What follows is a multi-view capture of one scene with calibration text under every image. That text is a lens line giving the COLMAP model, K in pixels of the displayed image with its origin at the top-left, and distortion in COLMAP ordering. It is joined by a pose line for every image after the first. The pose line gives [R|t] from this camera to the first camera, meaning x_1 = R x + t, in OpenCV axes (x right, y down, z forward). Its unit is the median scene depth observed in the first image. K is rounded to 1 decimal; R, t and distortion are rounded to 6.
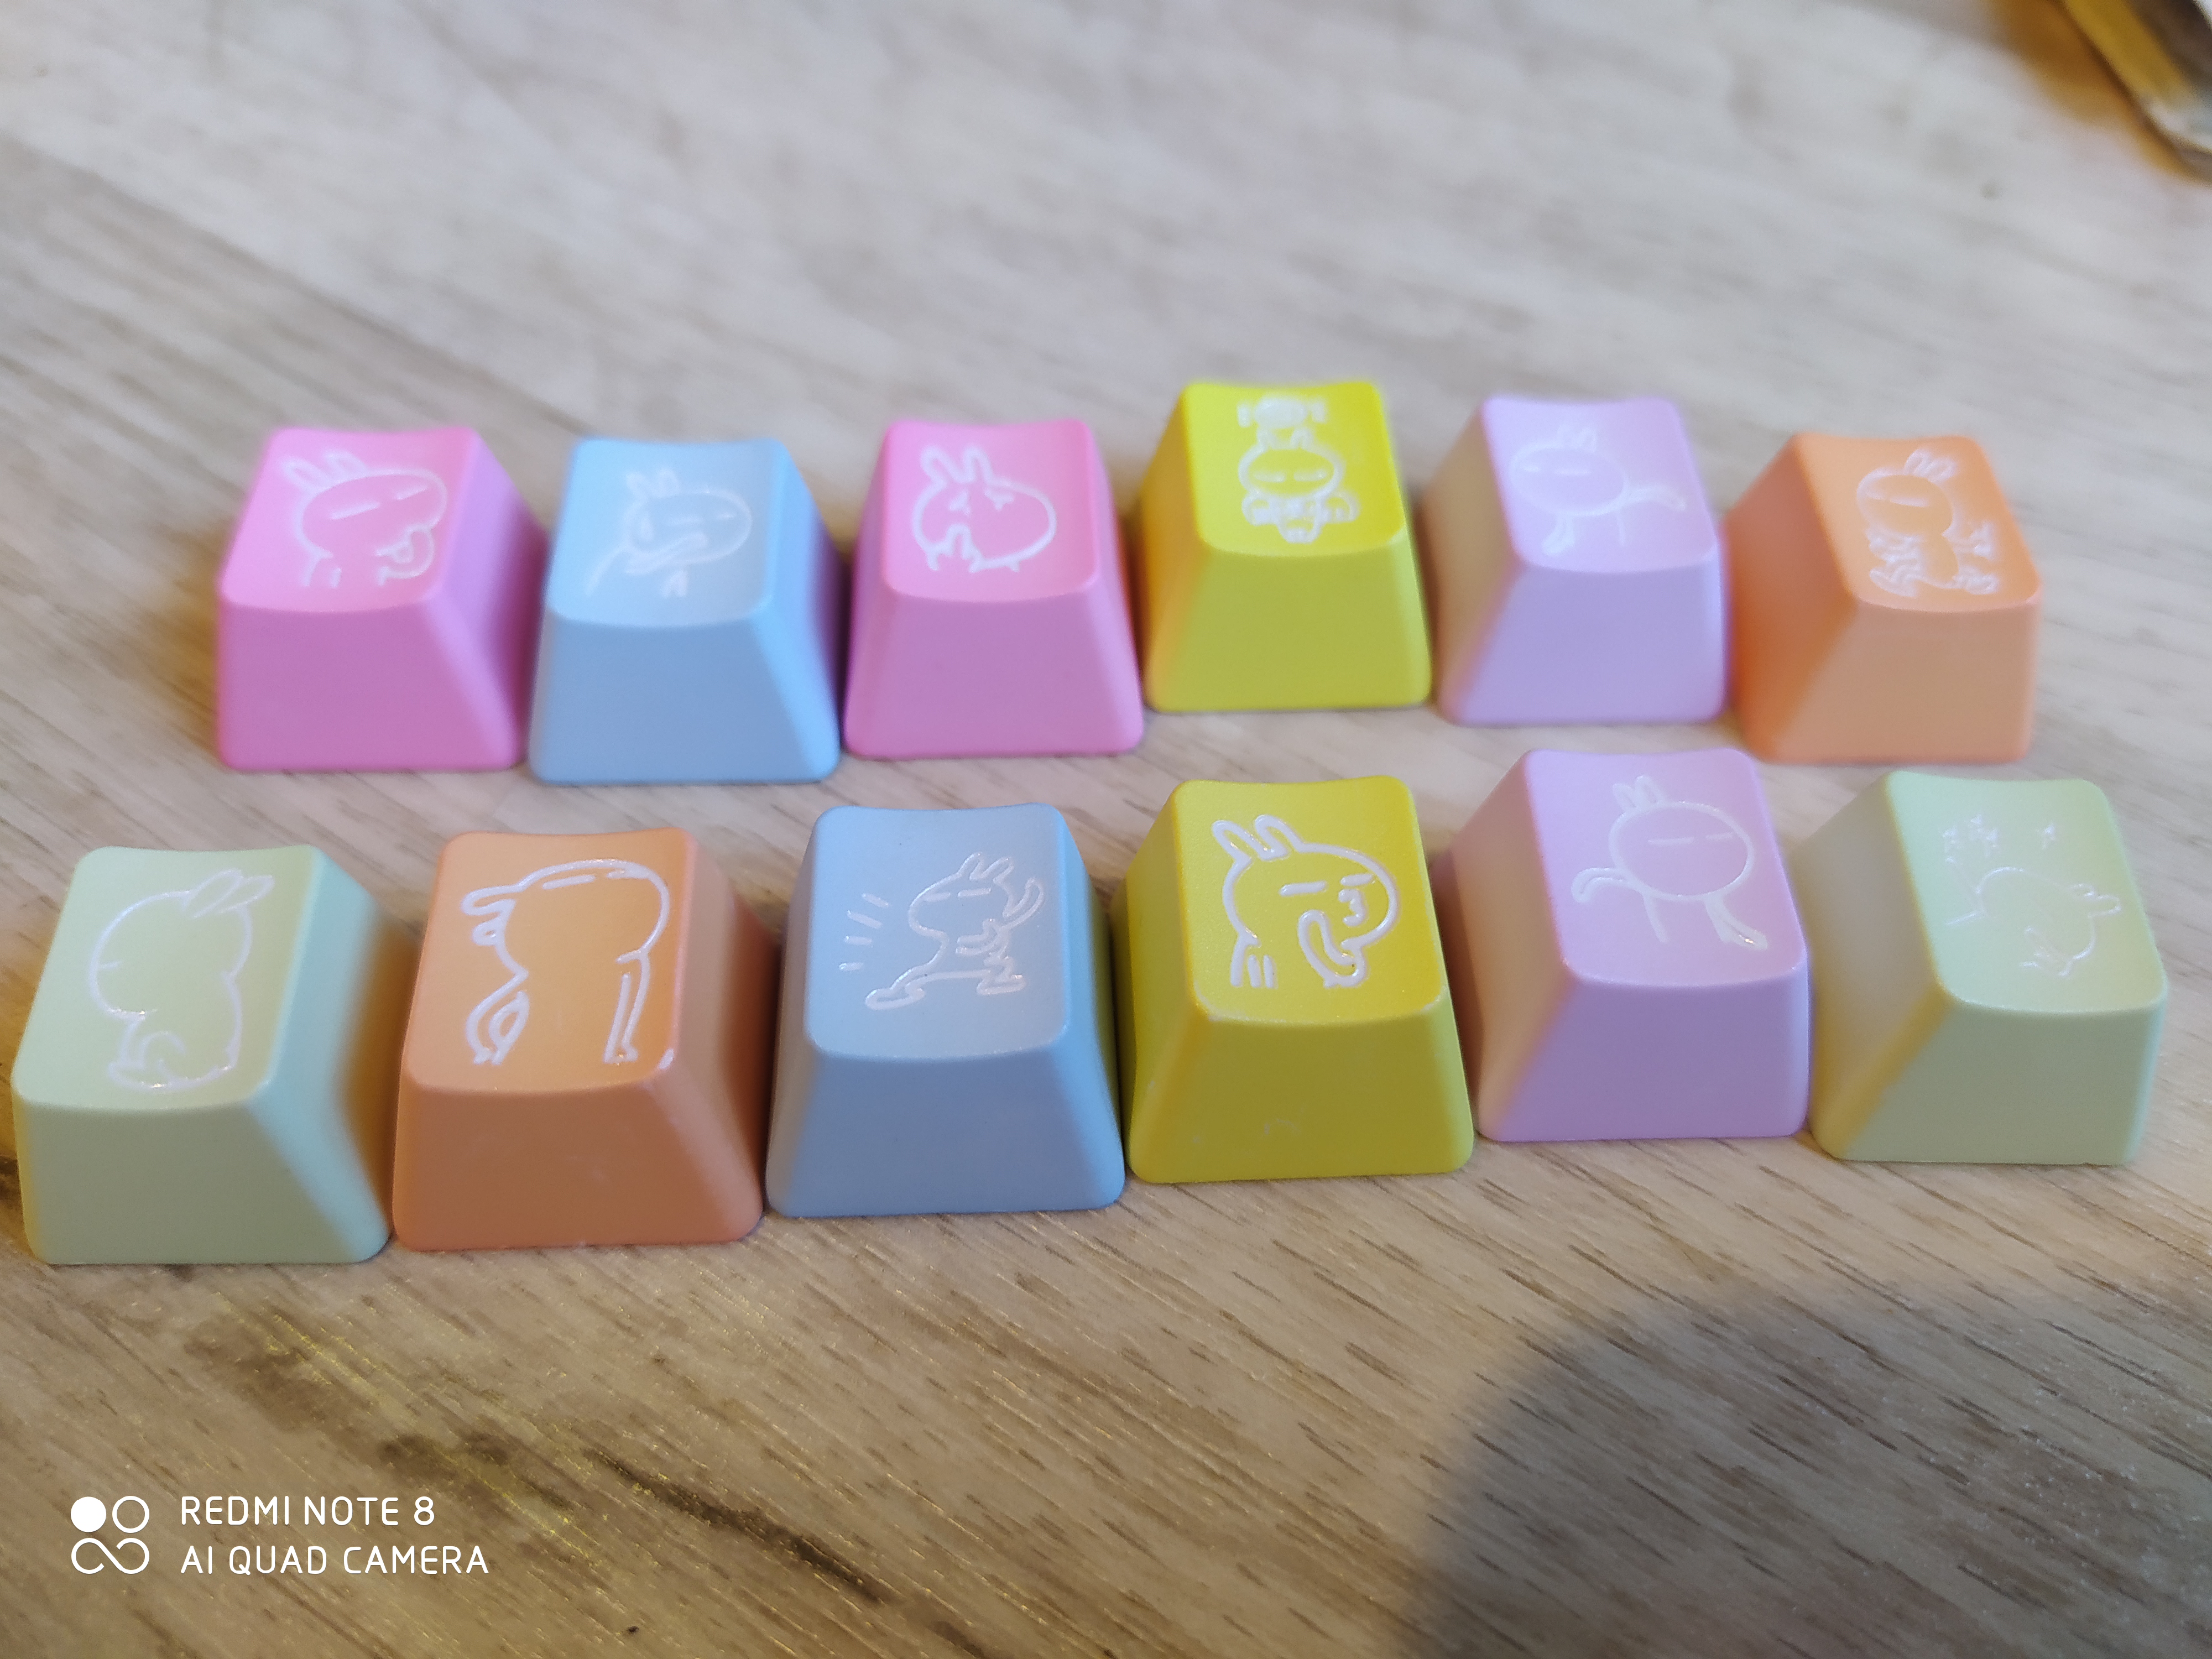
lens RADIAL K [[1891.7, 0, 1106.0], [0, 1891.7, 829.5], [0, 0, 1]] dist [-0.017110, -0.118337]
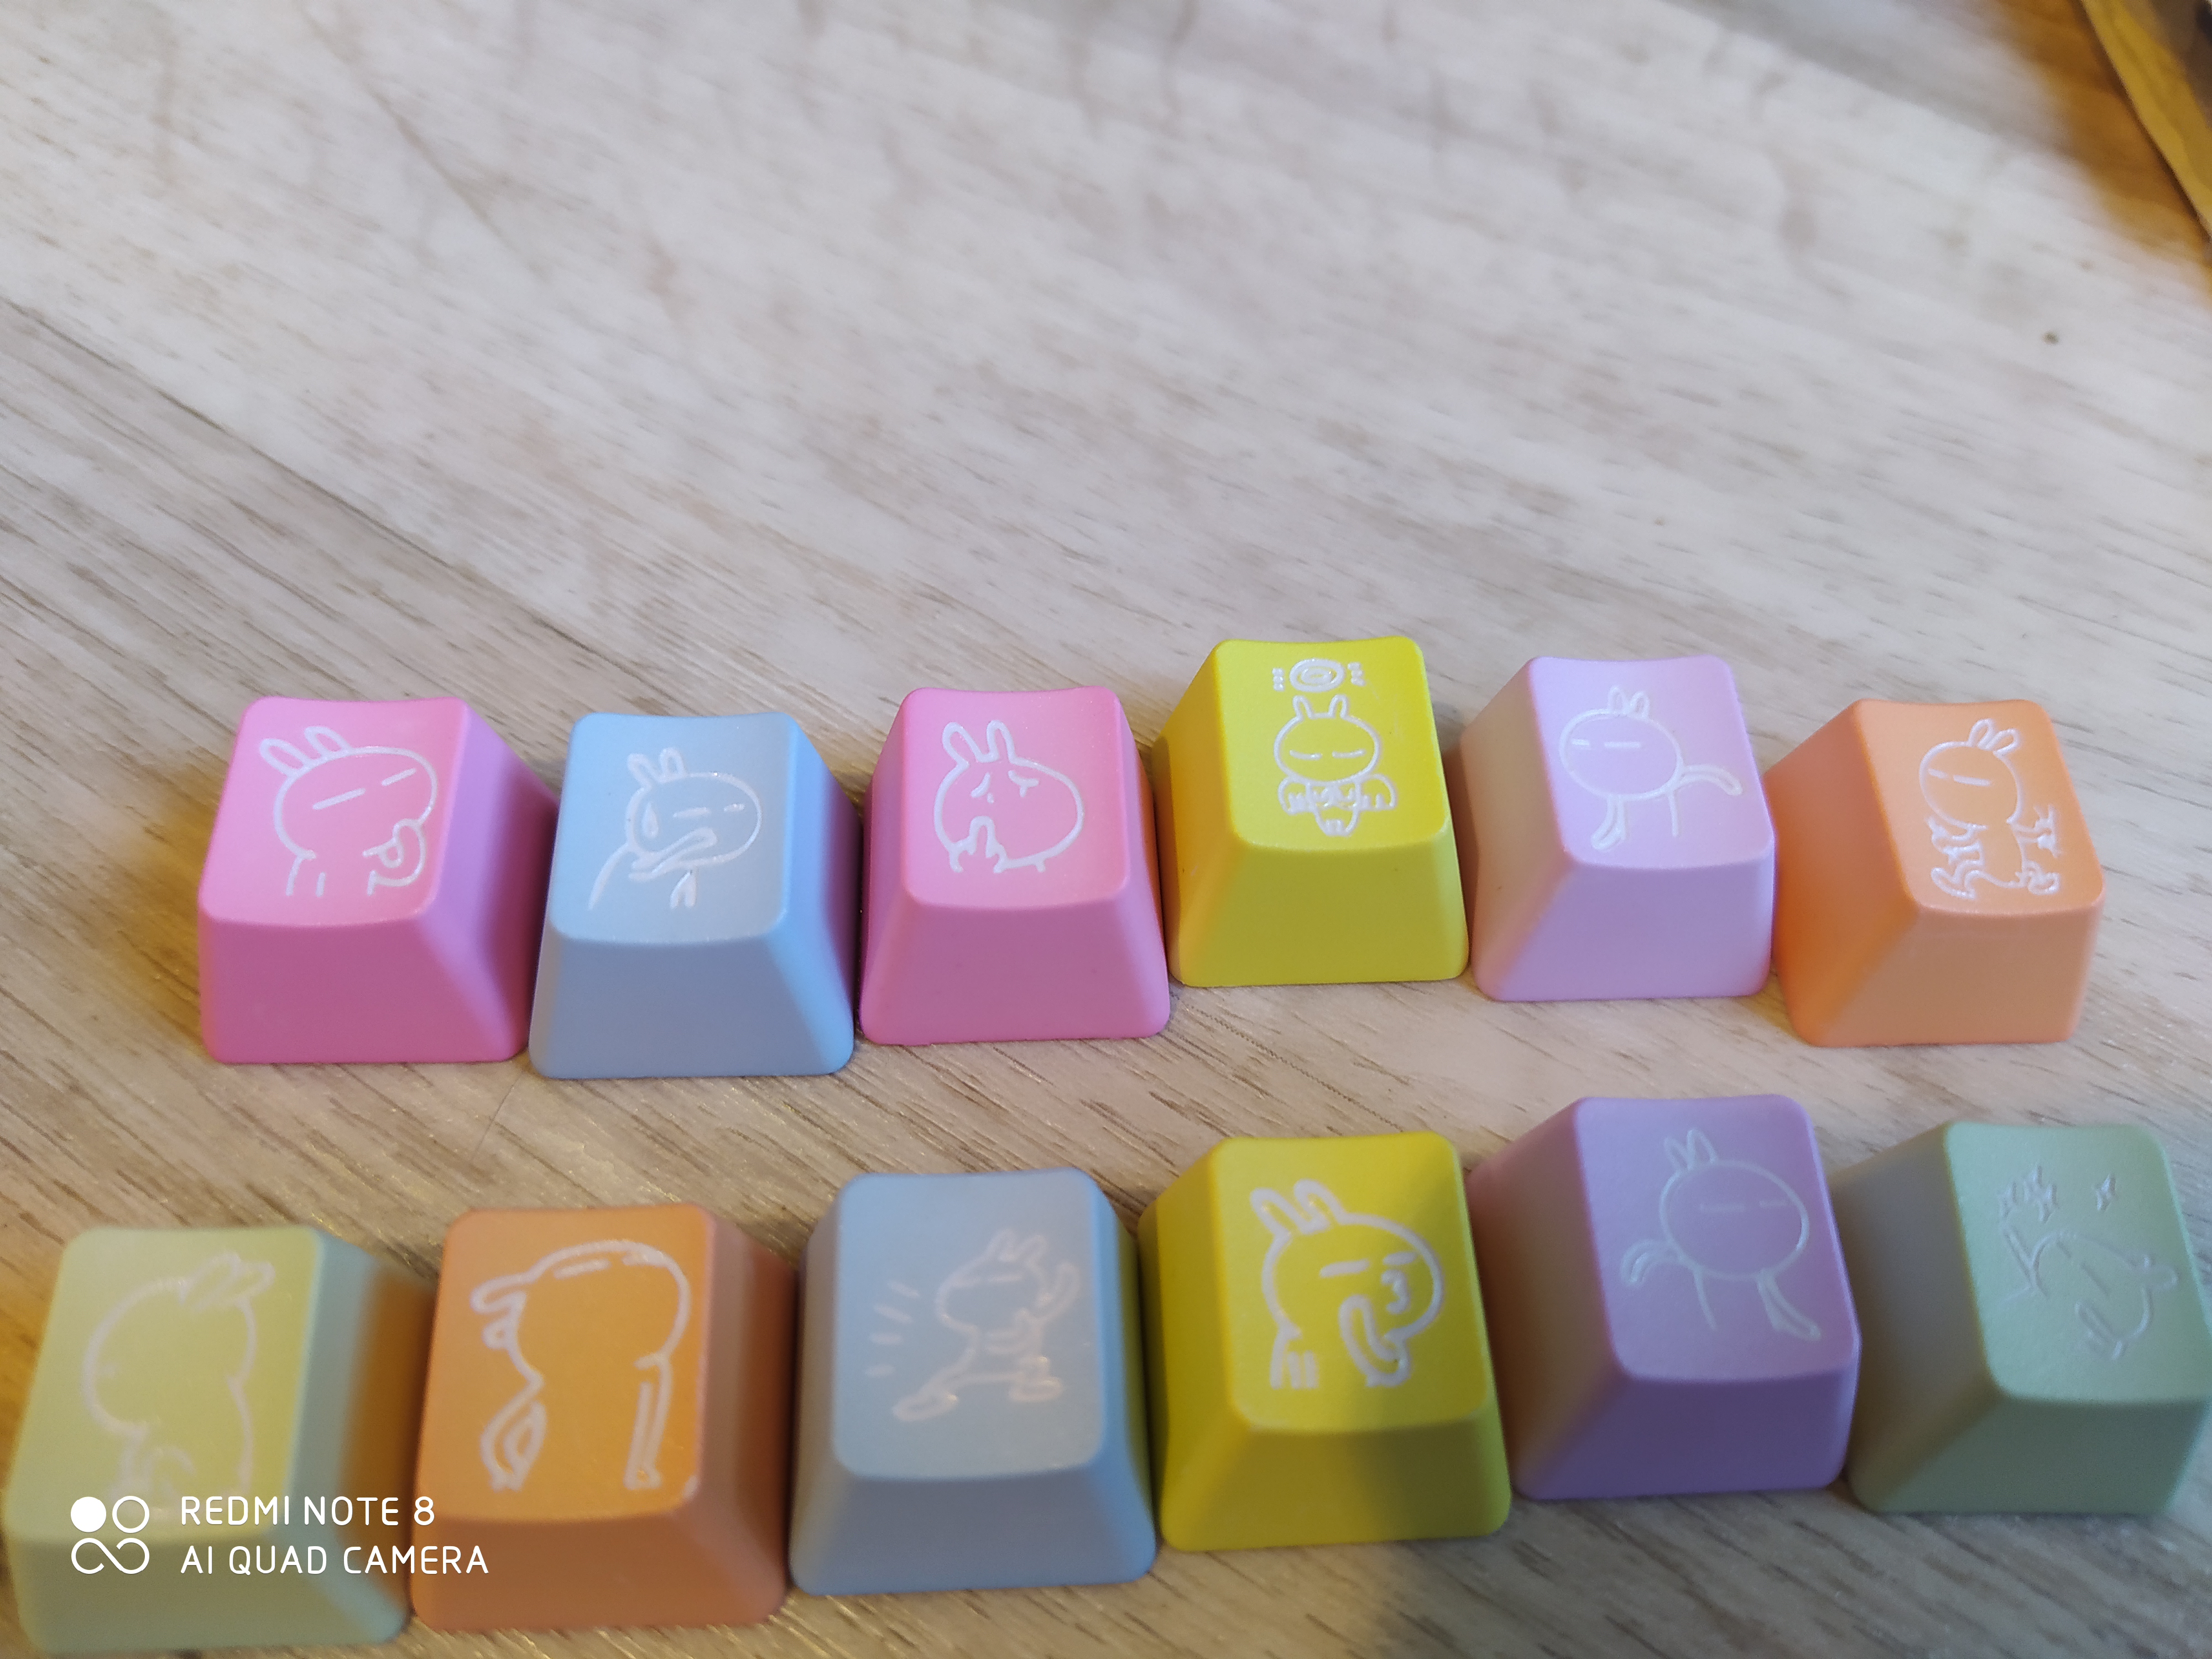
lens RADIAL K [[1878.2, 0, 1106.0], [0, 1878.2, 829.5], [0, 0, 1]] dist [0.028849, -0.199684]
pose [[0.999801, 0.008735, 0.017962, -0.031758], [-0.010189, 0.996538, 0.082513, -0.230558], [-0.017179, -0.082680, 0.996428, 0.052418]]
